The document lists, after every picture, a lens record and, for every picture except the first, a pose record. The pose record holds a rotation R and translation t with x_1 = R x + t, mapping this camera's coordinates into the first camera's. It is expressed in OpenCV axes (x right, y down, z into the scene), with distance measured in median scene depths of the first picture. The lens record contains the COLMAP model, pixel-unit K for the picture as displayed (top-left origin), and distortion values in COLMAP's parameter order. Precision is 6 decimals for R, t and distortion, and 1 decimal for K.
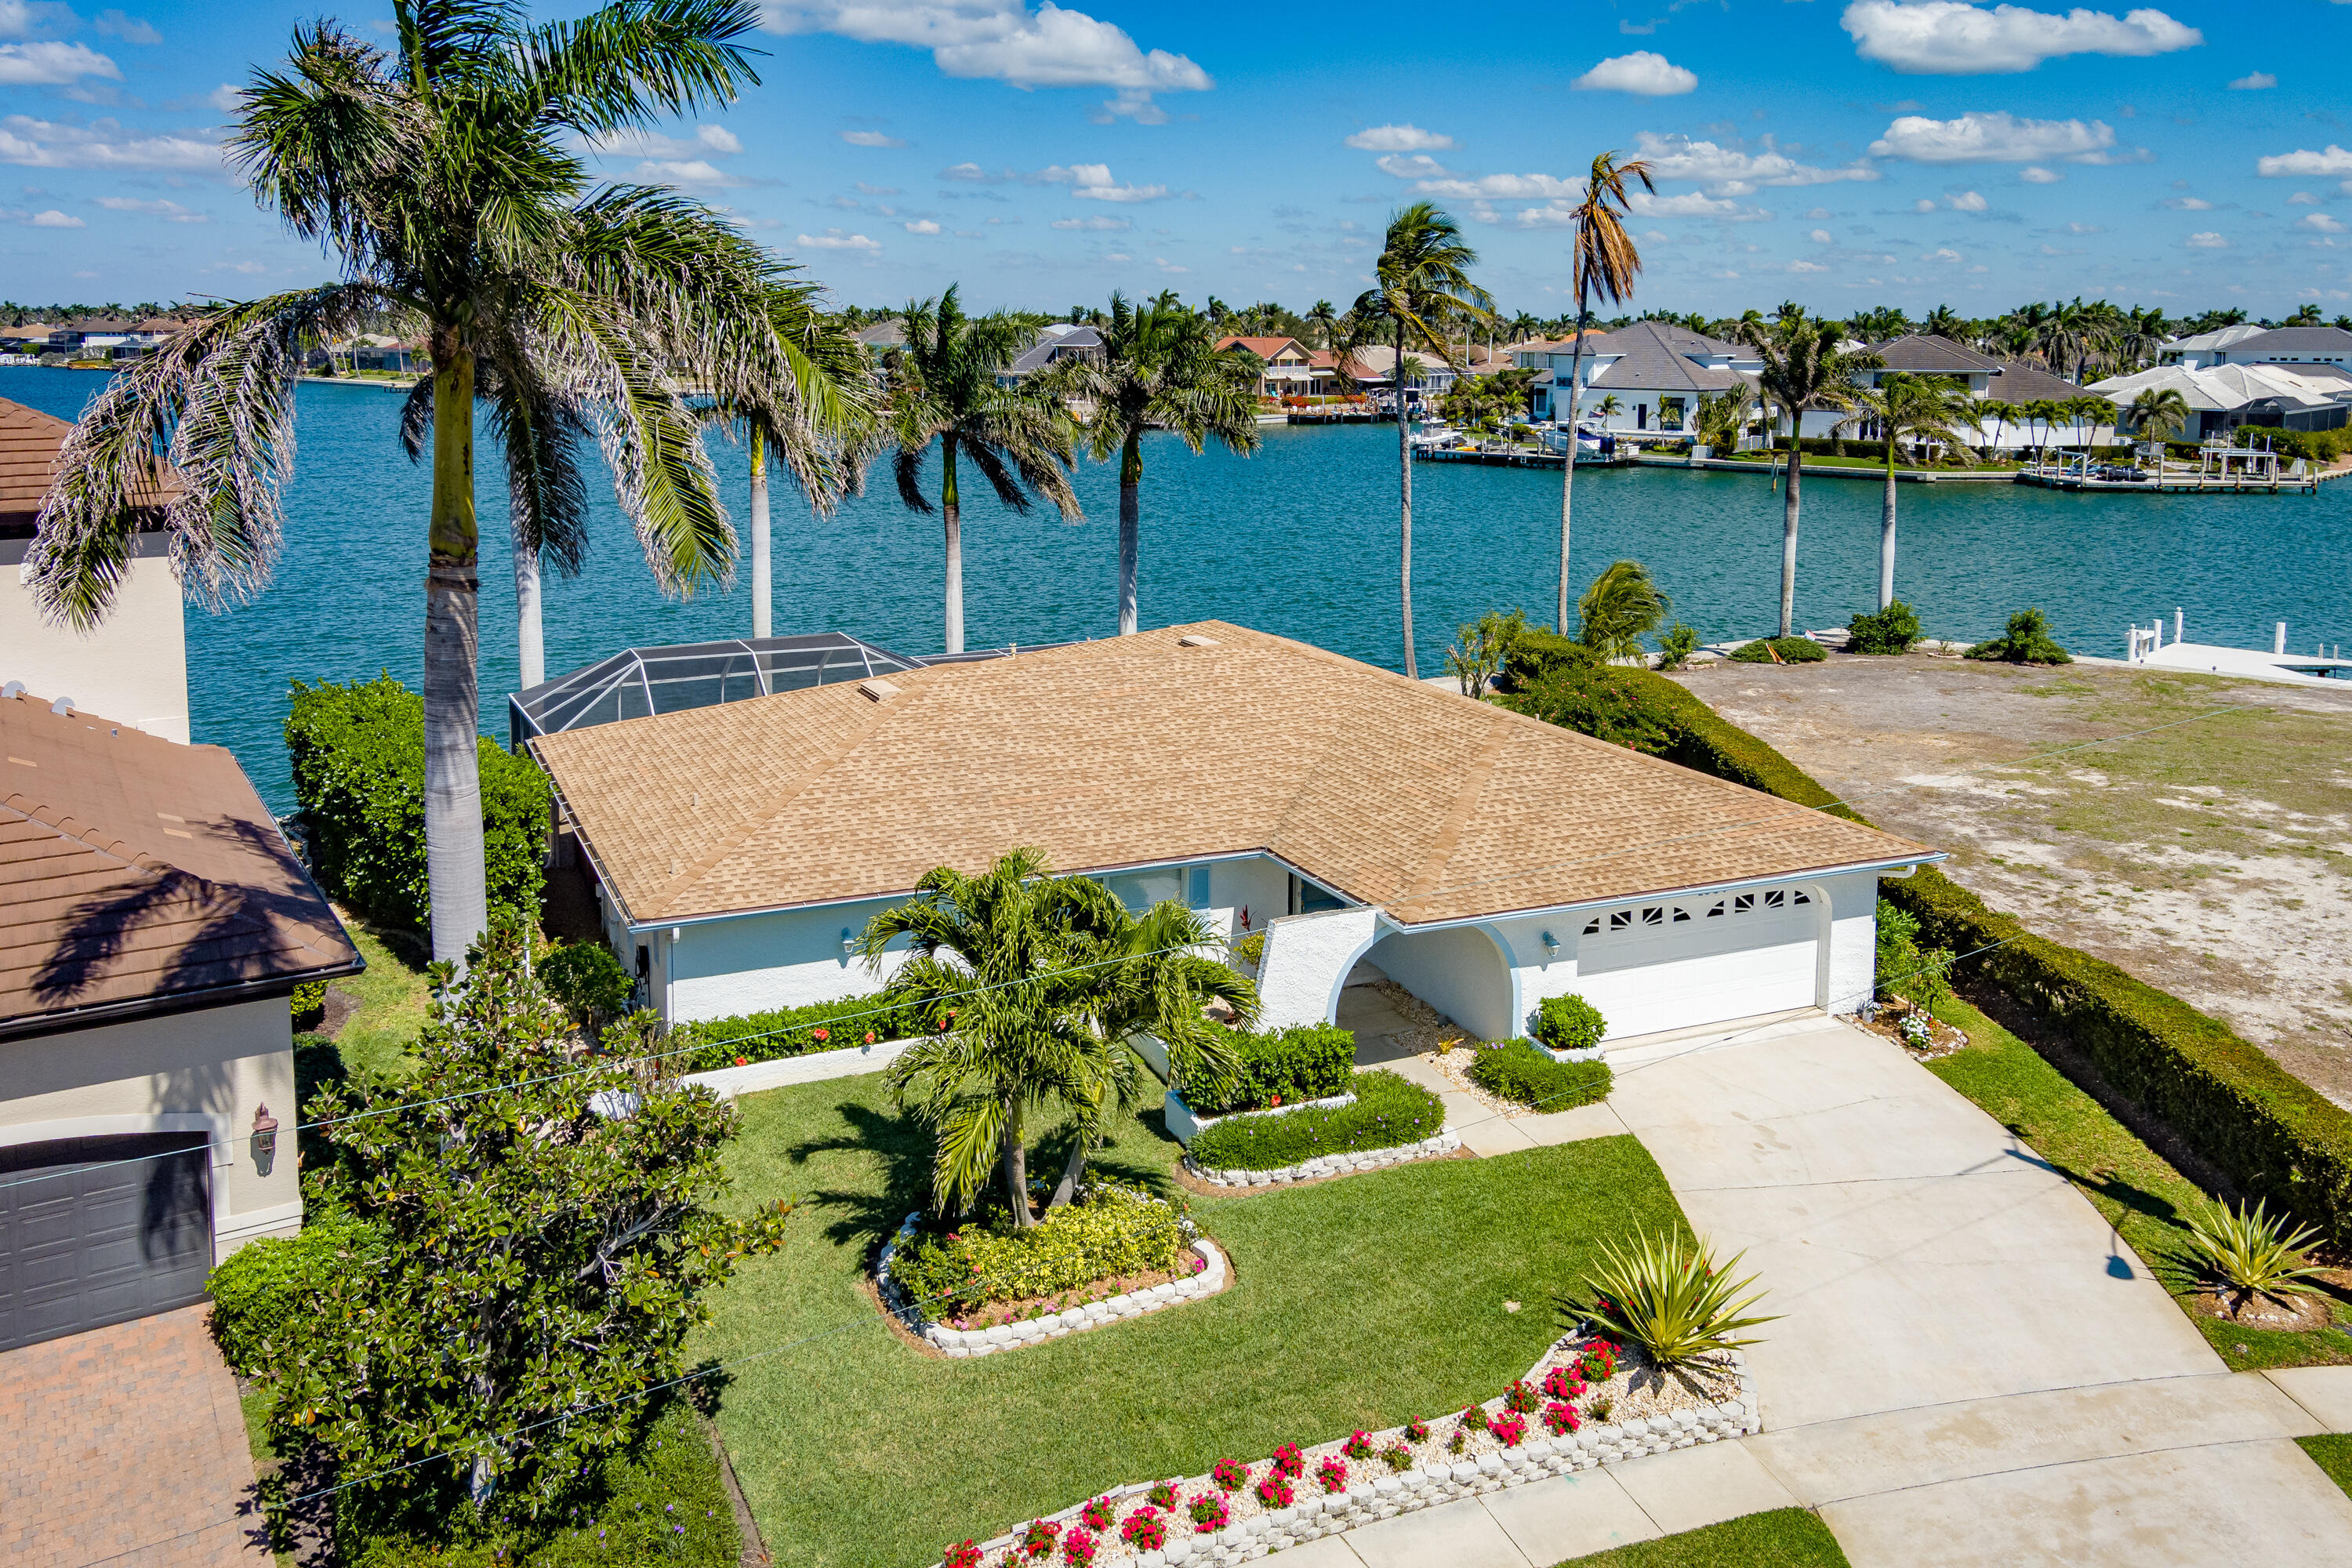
lens RADIAL K [[1906.4, 0, 1227.0], [0, 1906.4, 575.5], [0, 0, 1]] dist [0.040020, -0.048307]
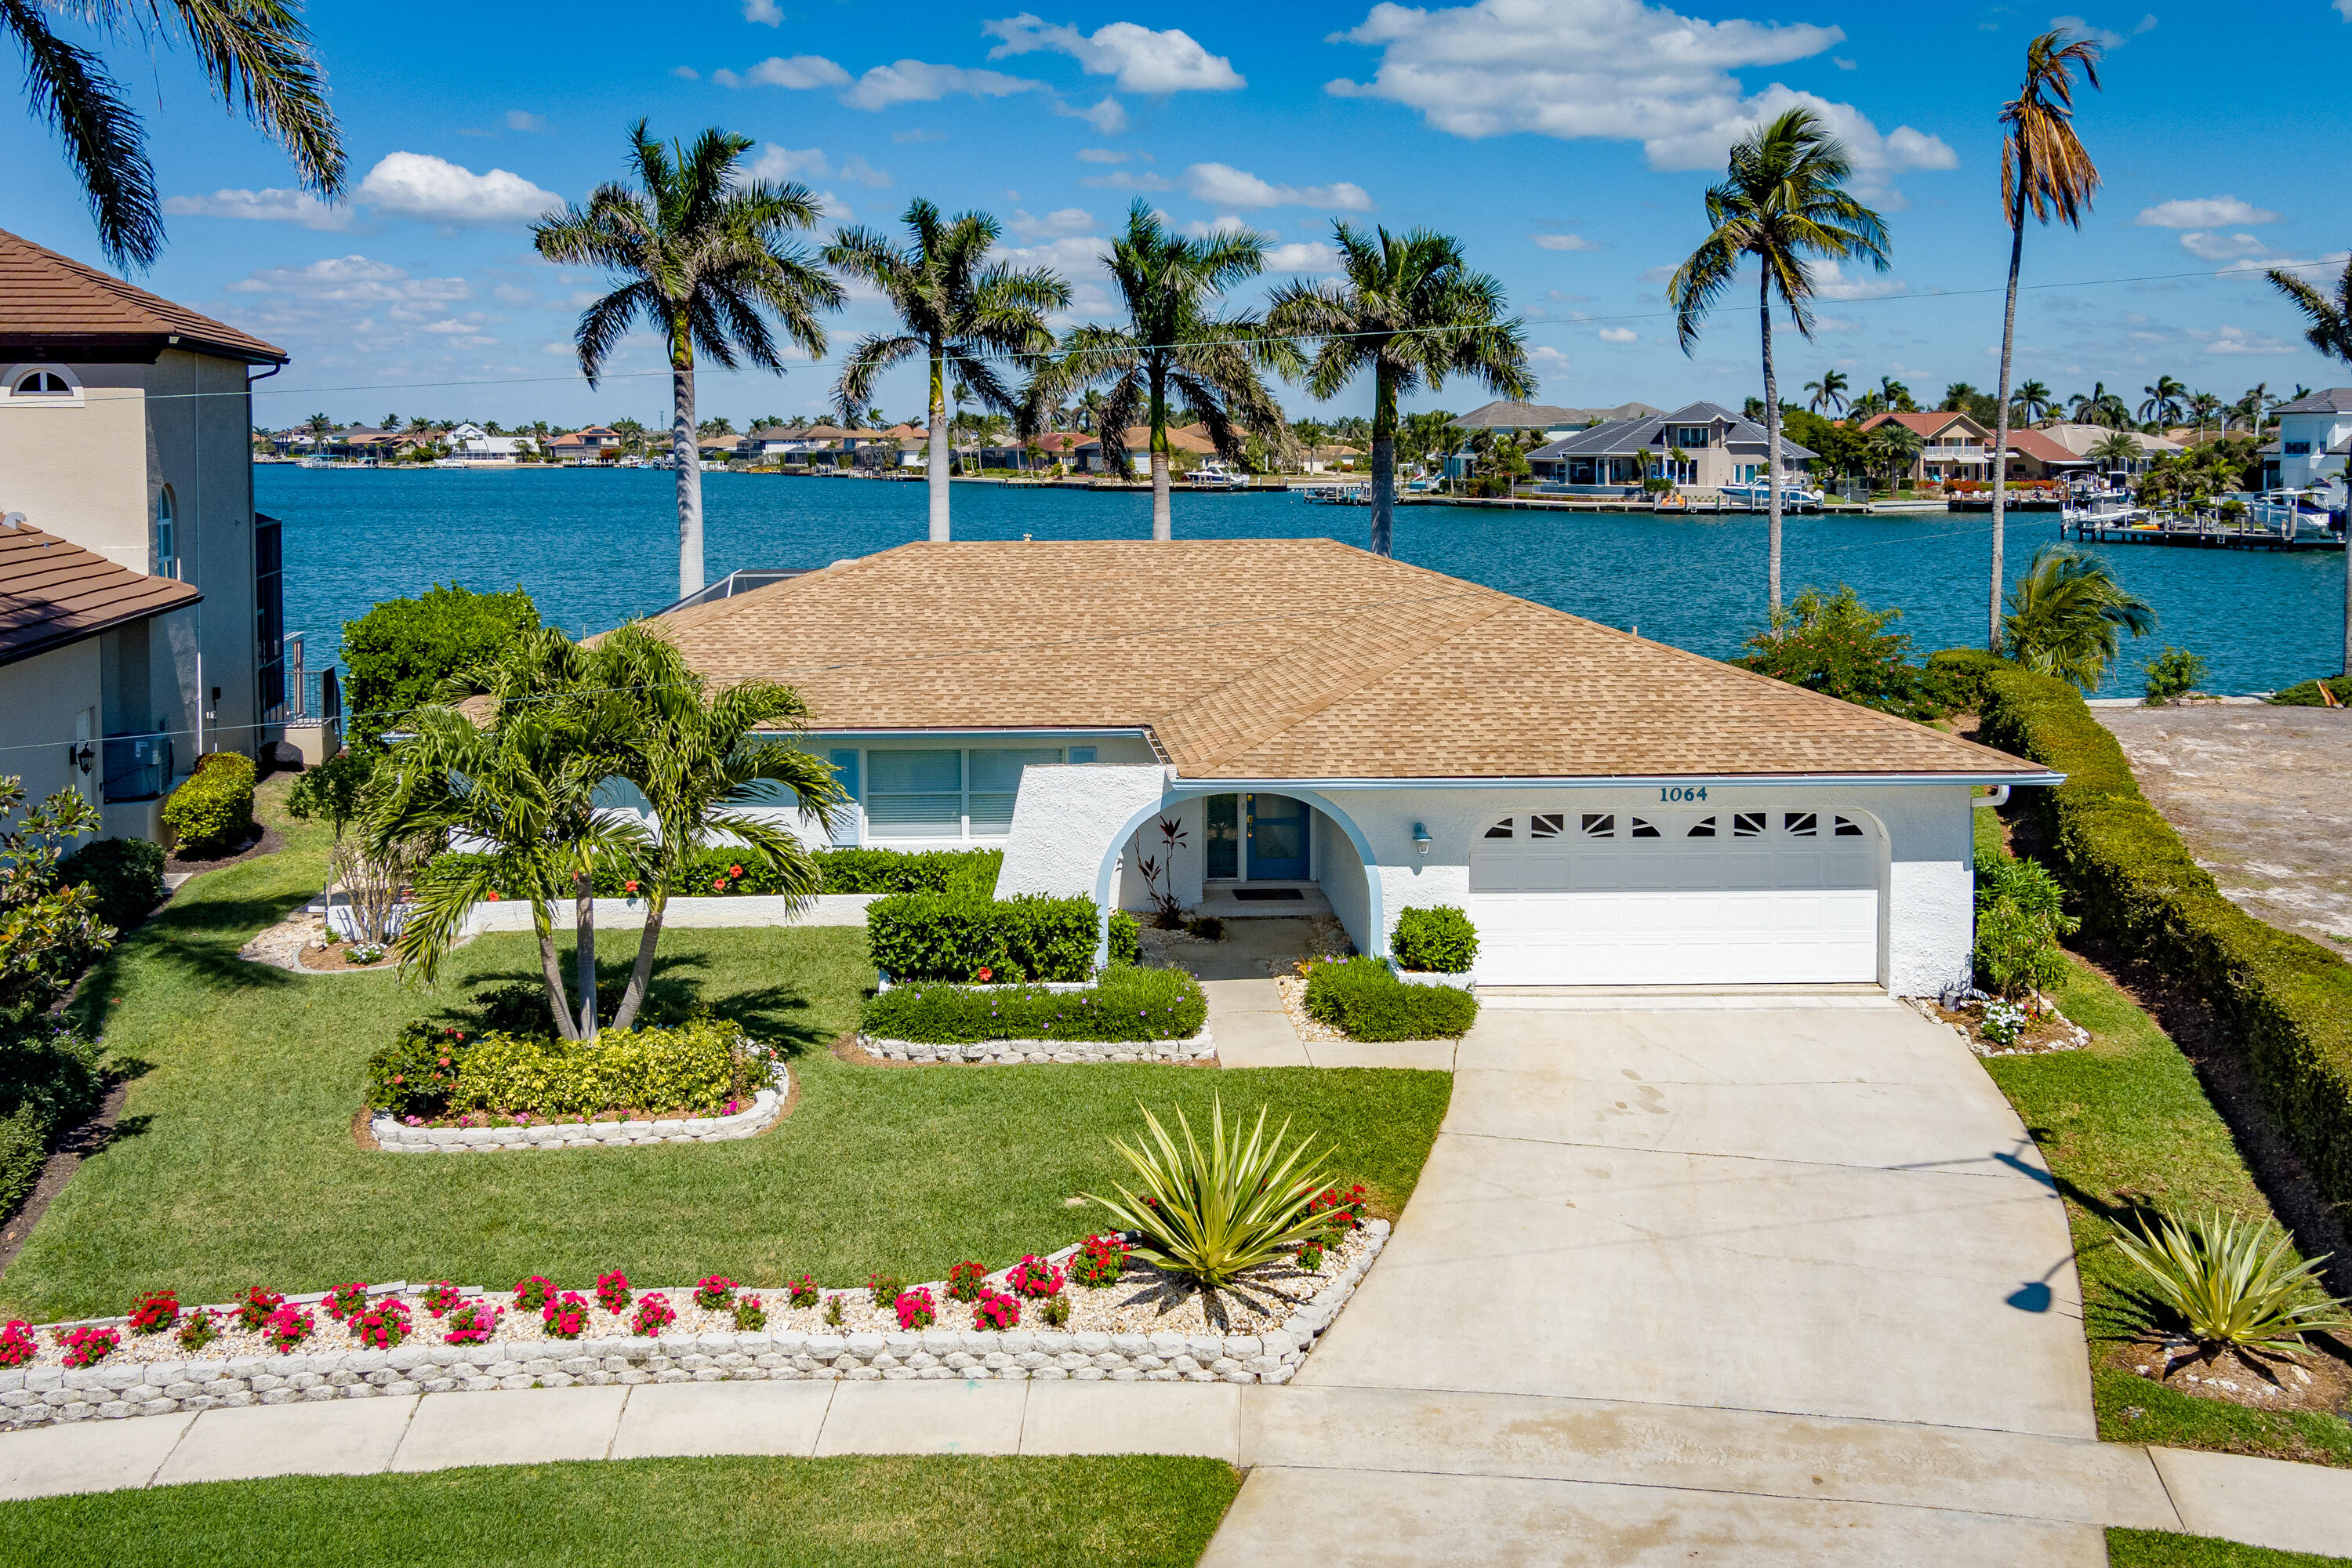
lens RADIAL K [[2082.1, 0, 1174.9], [0, 2082.1, 567.8], [0, 0, 1]] dist [0.044072, -0.056476]
pose [[0.929290, 0.007662, -0.369270, 0.386244], [-0.035889, 0.996927, -0.069631, 0.146151], [0.367602, 0.077960, 0.926710, 0.175622]]
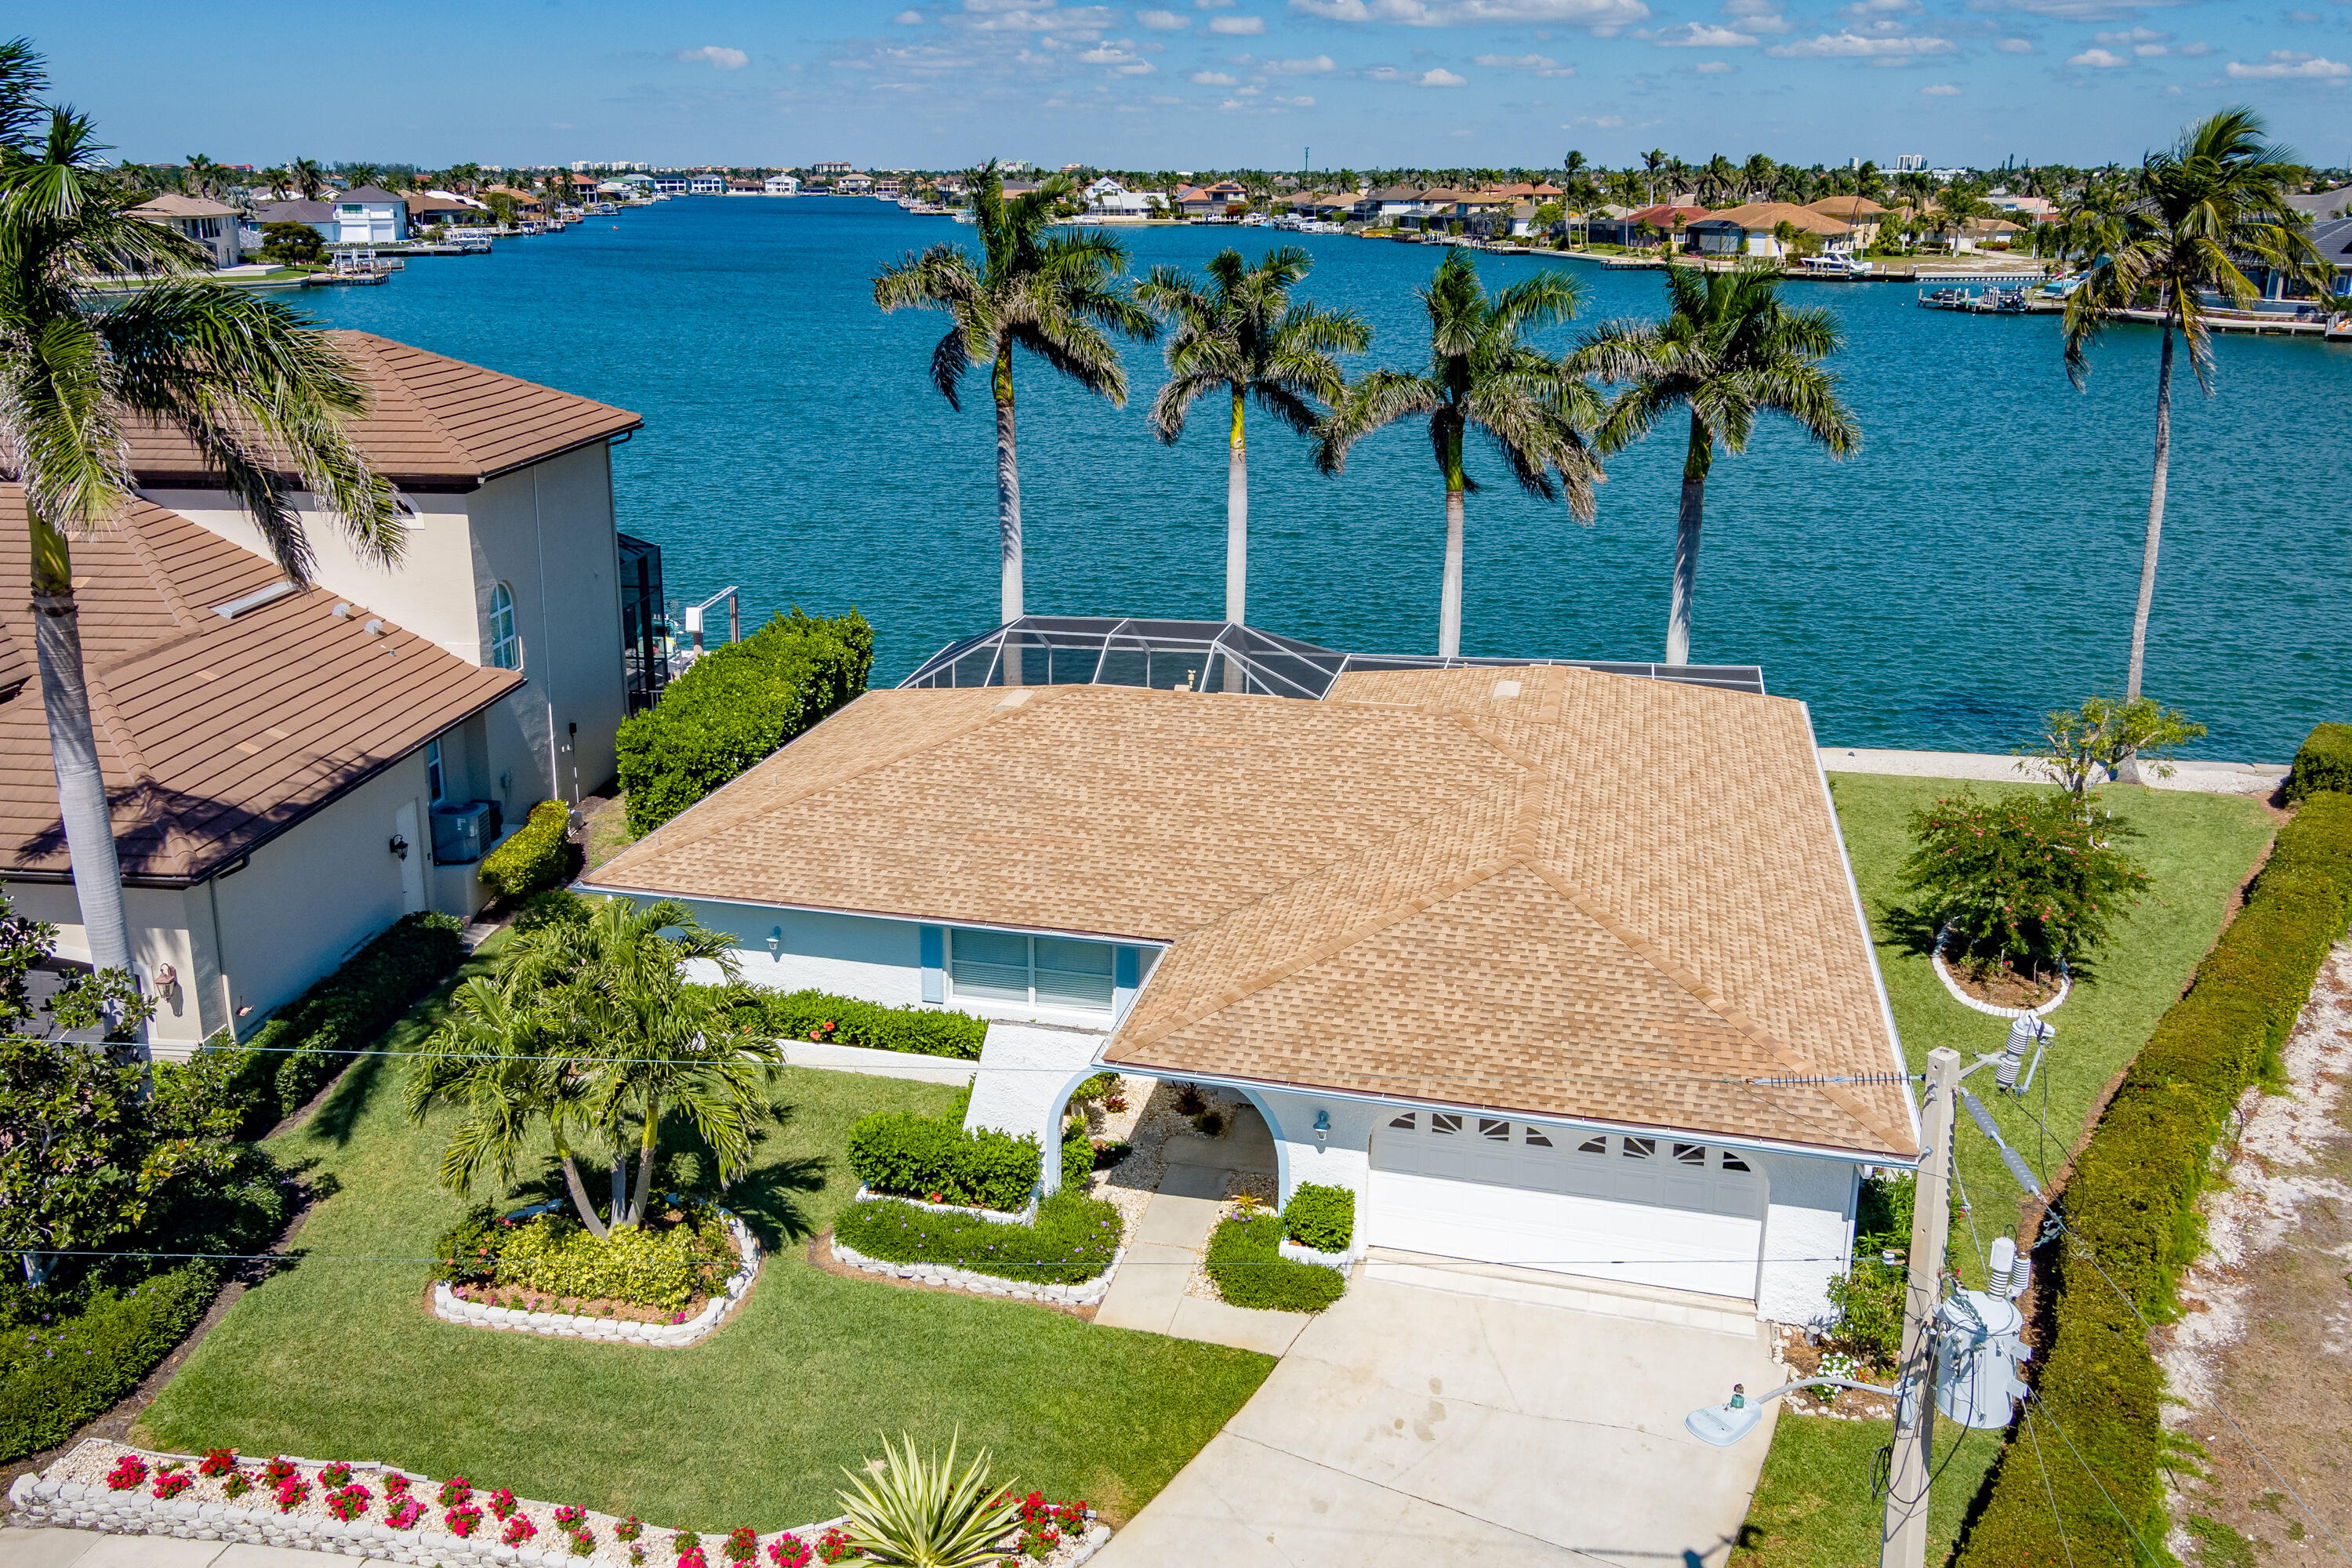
lens RADIAL K [[2063.1, 0, 1176.0], [0, 2063.1, 784.0], [0, 0, 1]] dist [0.055290, -0.082422]
pose [[0.768298, 0.178274, -0.614765, 0.663570], [-0.079790, 0.979615, 0.184358, -0.124616], [0.635100, -0.092590, 0.766861, 0.257604]]
